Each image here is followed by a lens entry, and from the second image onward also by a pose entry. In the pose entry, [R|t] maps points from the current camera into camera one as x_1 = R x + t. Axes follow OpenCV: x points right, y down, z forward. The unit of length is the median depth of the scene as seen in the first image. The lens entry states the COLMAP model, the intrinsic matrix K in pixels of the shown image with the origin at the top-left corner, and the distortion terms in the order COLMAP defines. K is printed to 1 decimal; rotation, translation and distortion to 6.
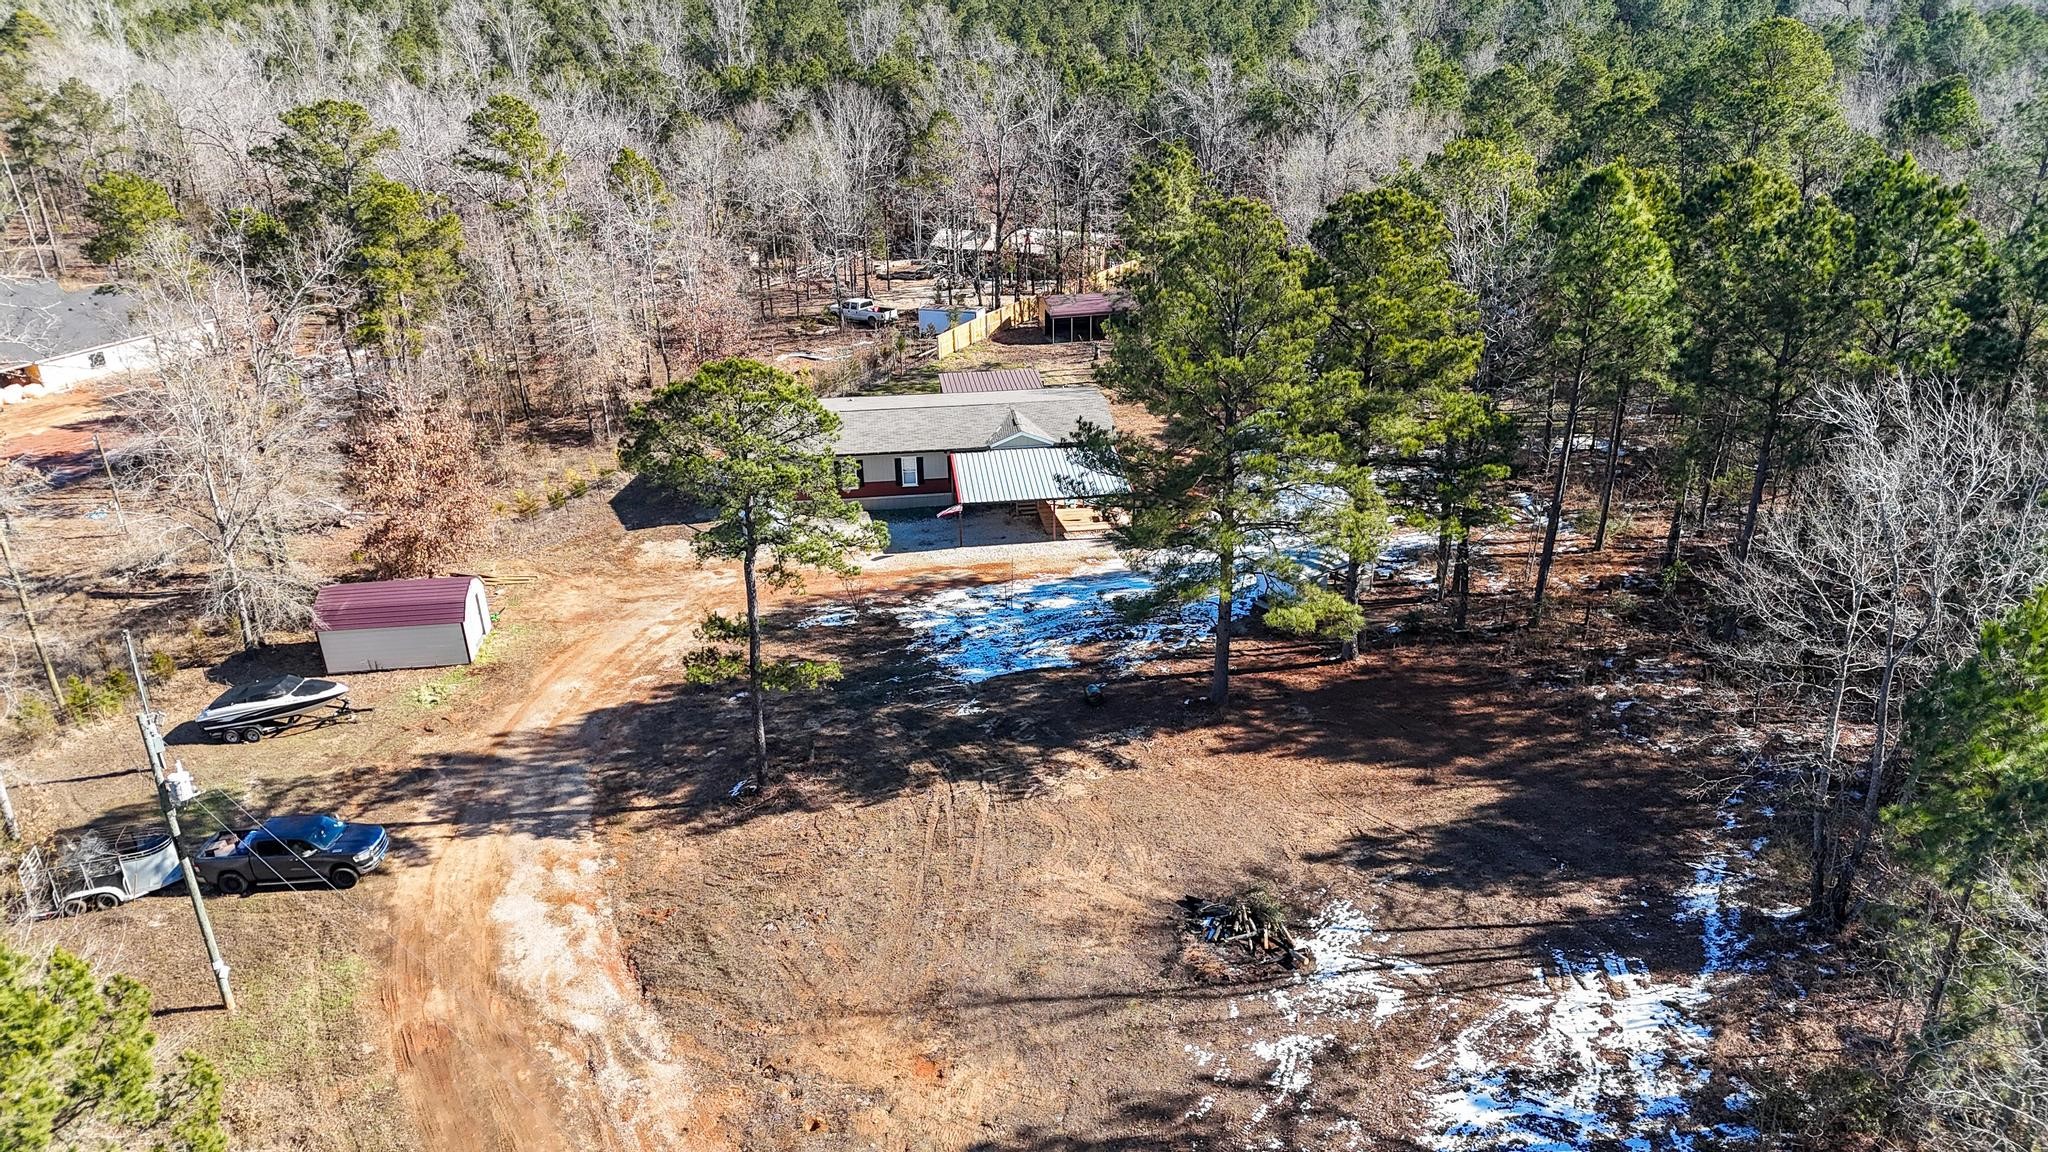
lens RADIAL K [[1467.2, 0, 1033.5], [0, 1467.2, 580.6], [0, 0, 1]] dist [0.097058, -0.103436]
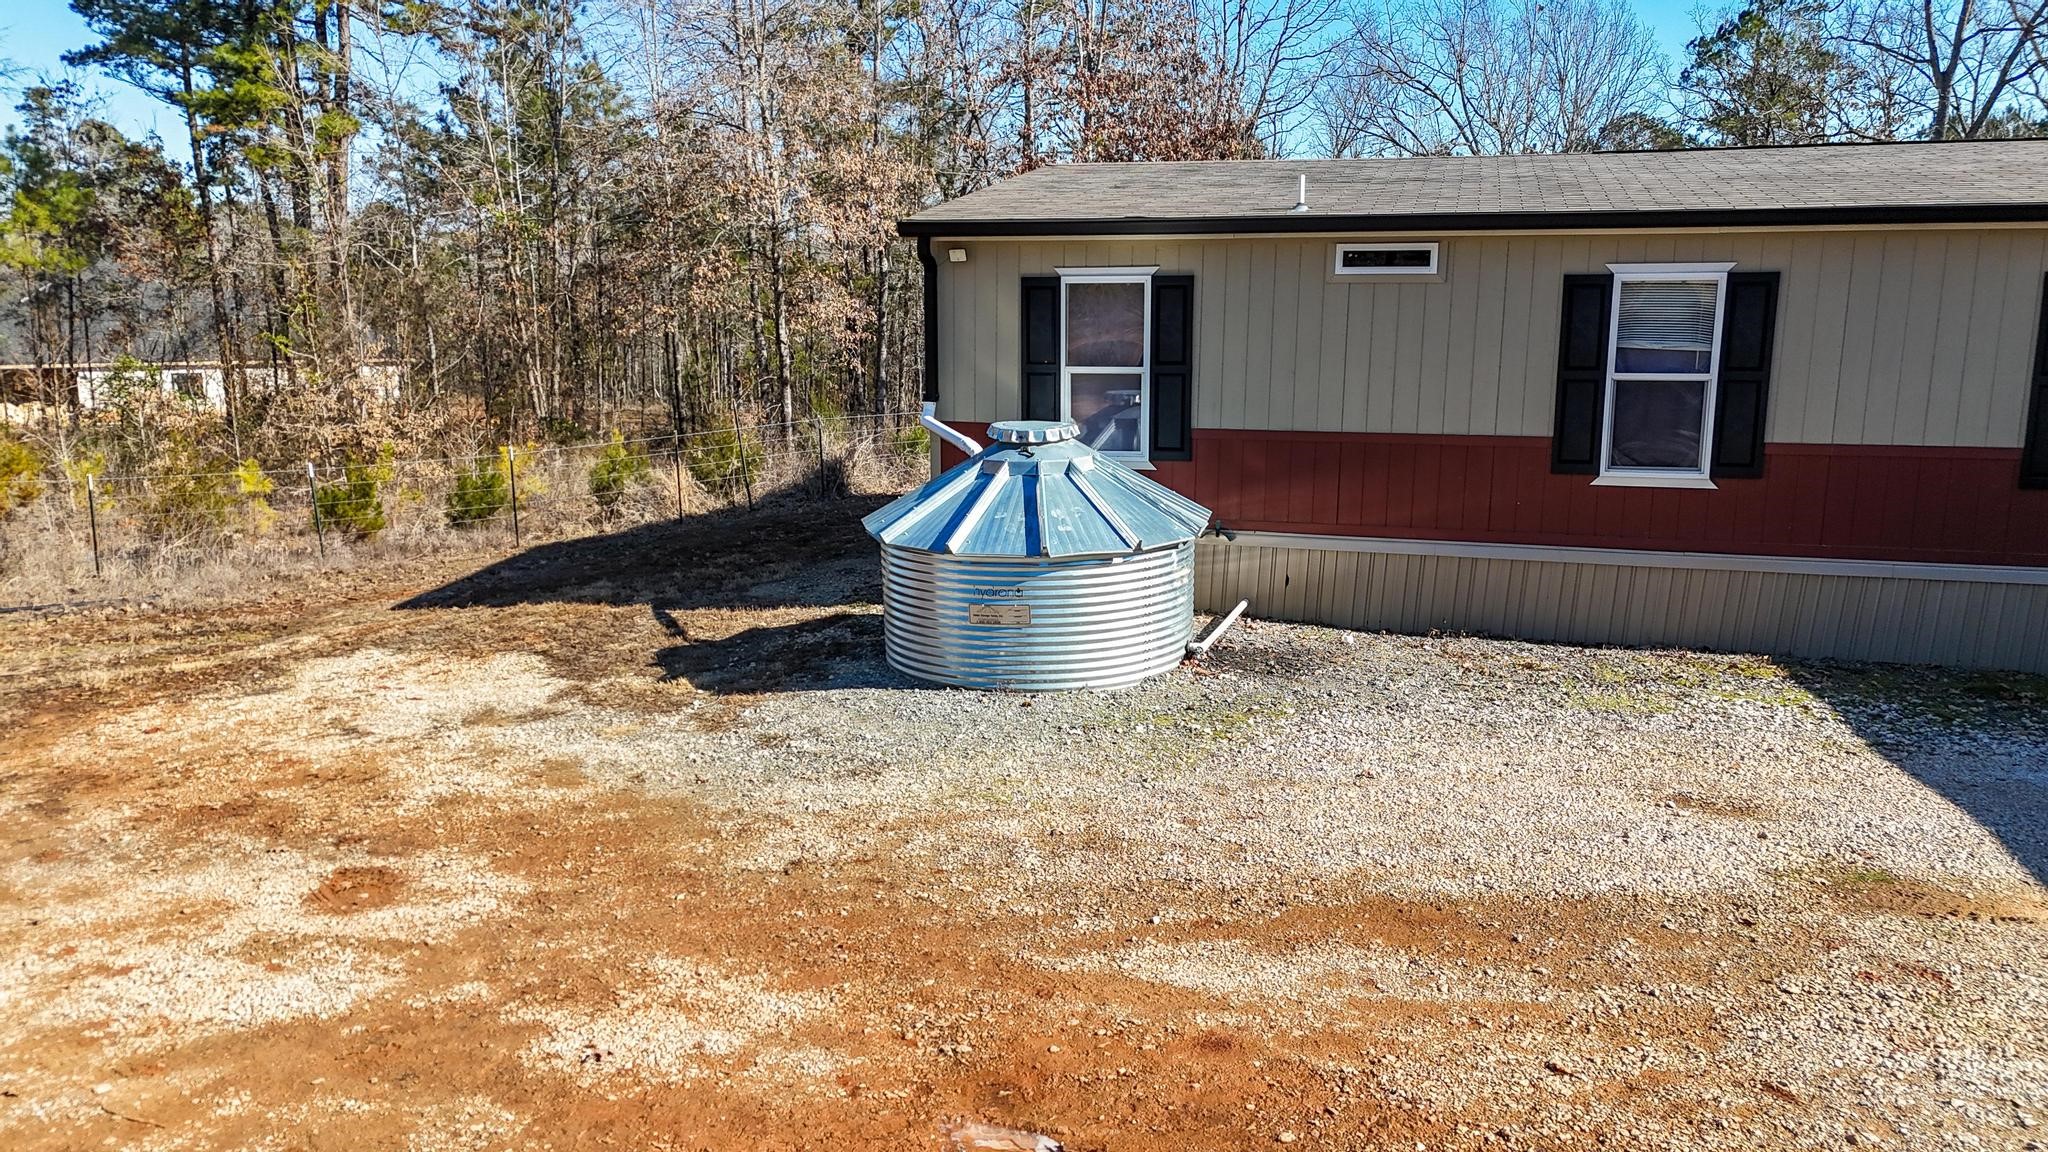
lens RADIAL K [[1467.2, 0, 1033.5], [0, 1467.2, 580.6], [0, 0, 1]] dist [0.097058, -0.103436]
pose [[0.921659, 0.077485, -0.380184, -0.134559], [-0.168981, 0.962208, -0.213545, -0.012638], [0.349270, 0.261060, 0.899921, 0.919627]]
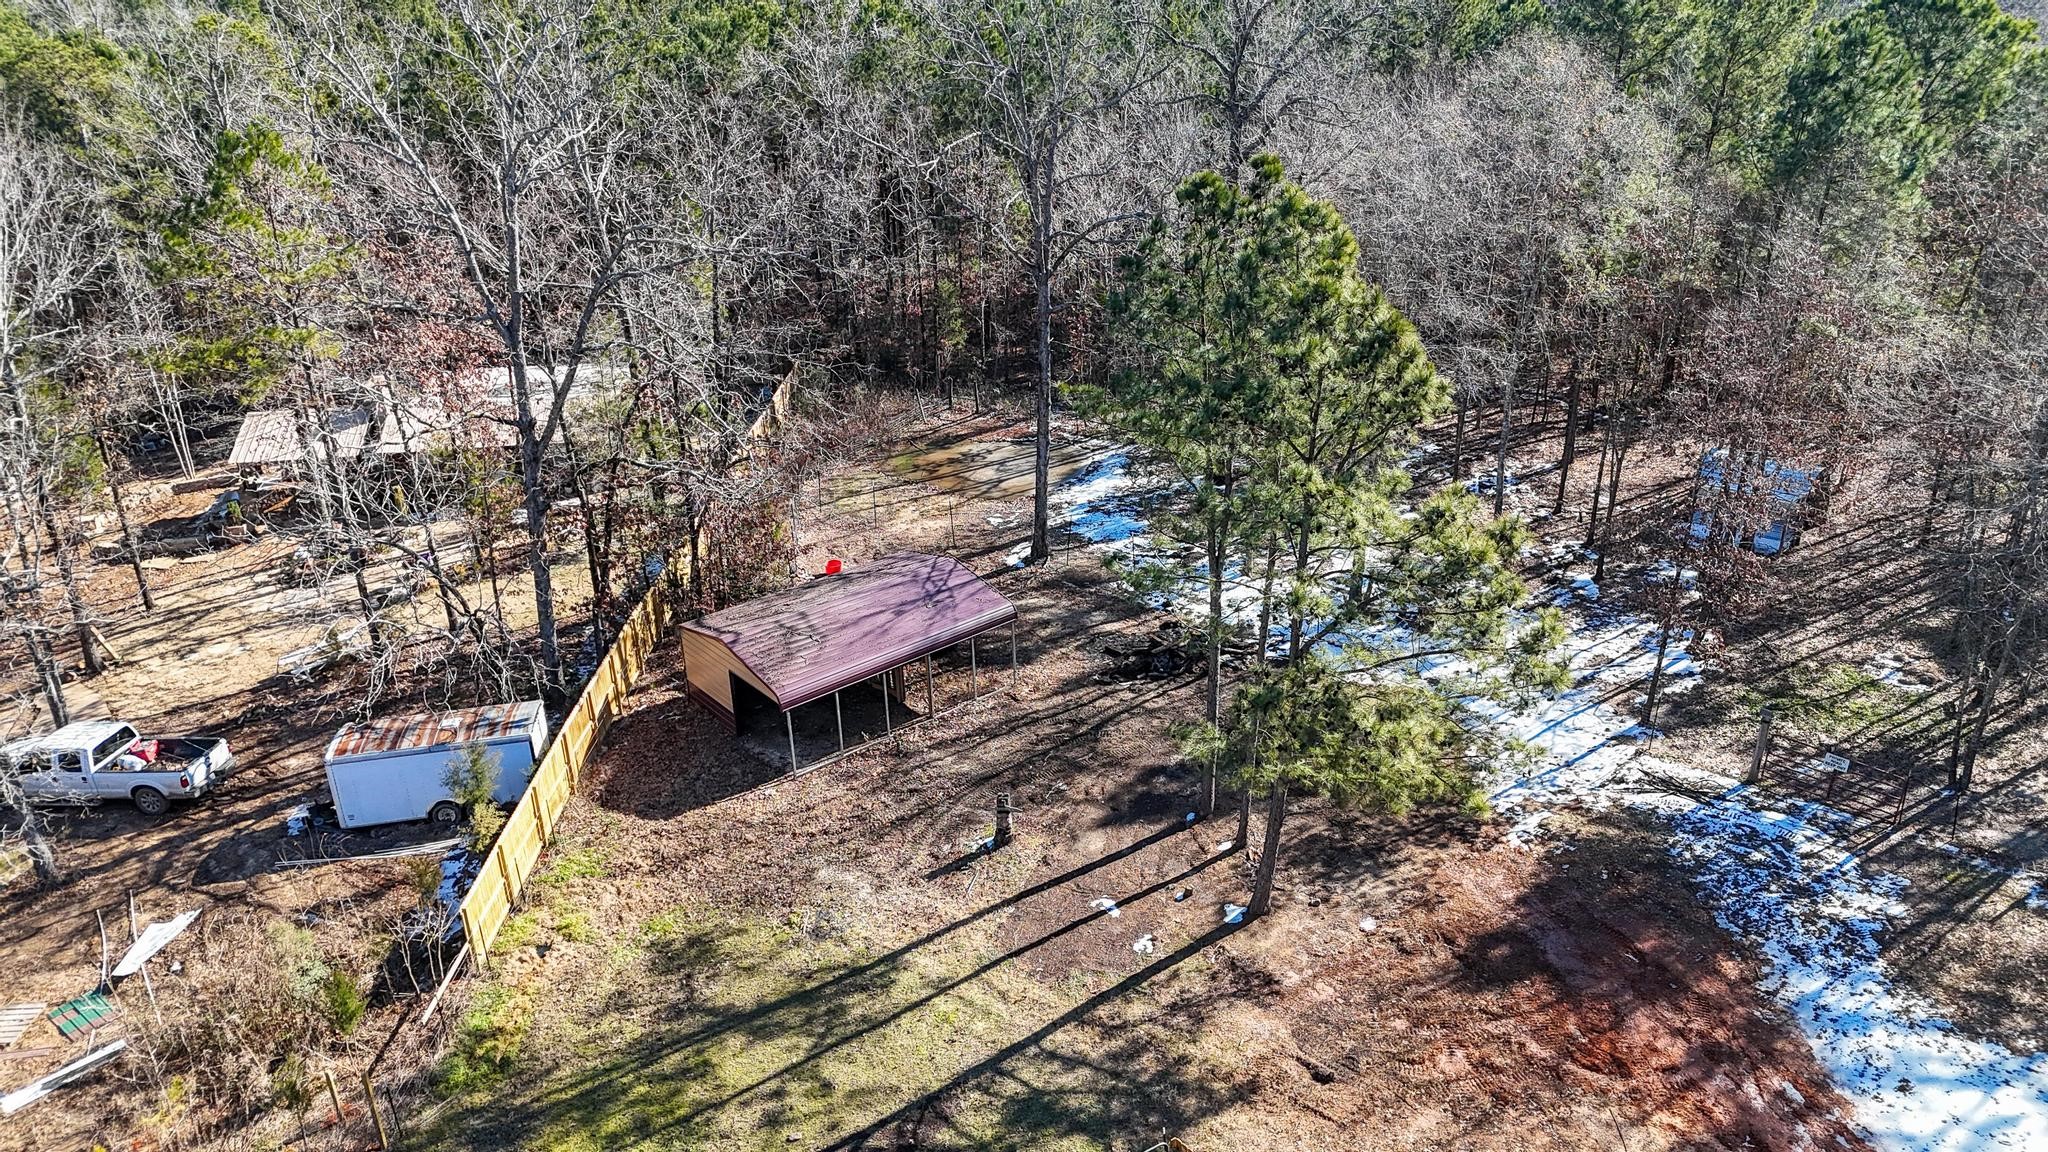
lens RADIAL K [[1492.2, 0, 1024.0], [0, 1492.2, 576.0], [0, 0, 1]] dist [0.043784, -0.008507]
pose [[0.879778, -0.222772, 0.419957, -0.117496], [0.225812, 0.973213, 0.043196, -0.329143], [-0.418330, 0.056828, 0.906516, 1.046310]]
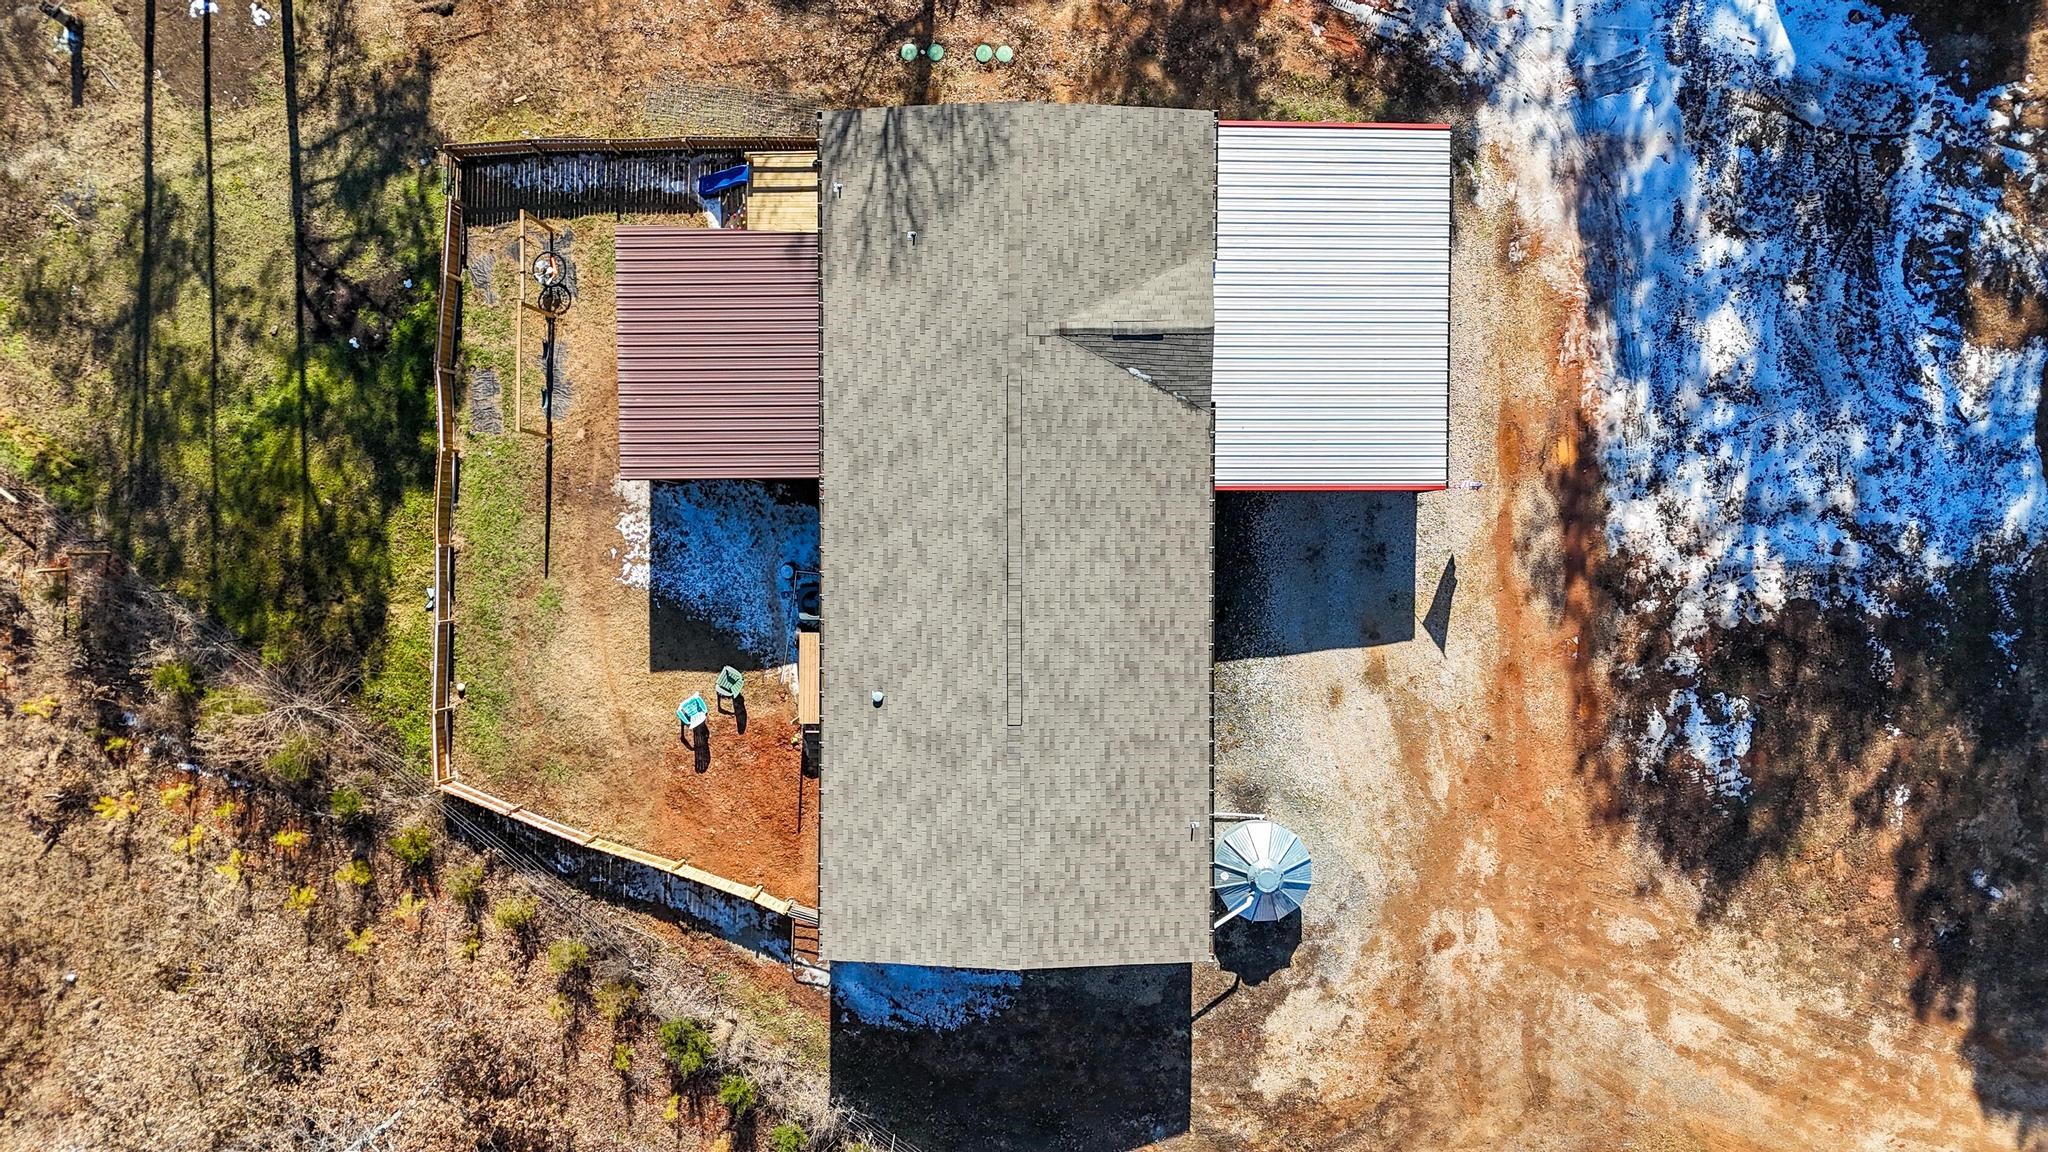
lens RADIAL K [[1551.6, 0, 1024.0], [0, 1551.6, 576.0], [0, 0, 1]] dist [0.110394, -0.123730]
pose [[0.119255, -0.992606, -0.022633, -0.084900], [0.435759, 0.031843, 0.899500, -0.598043], [-0.892128, -0.117132, 0.436334, 0.900920]]
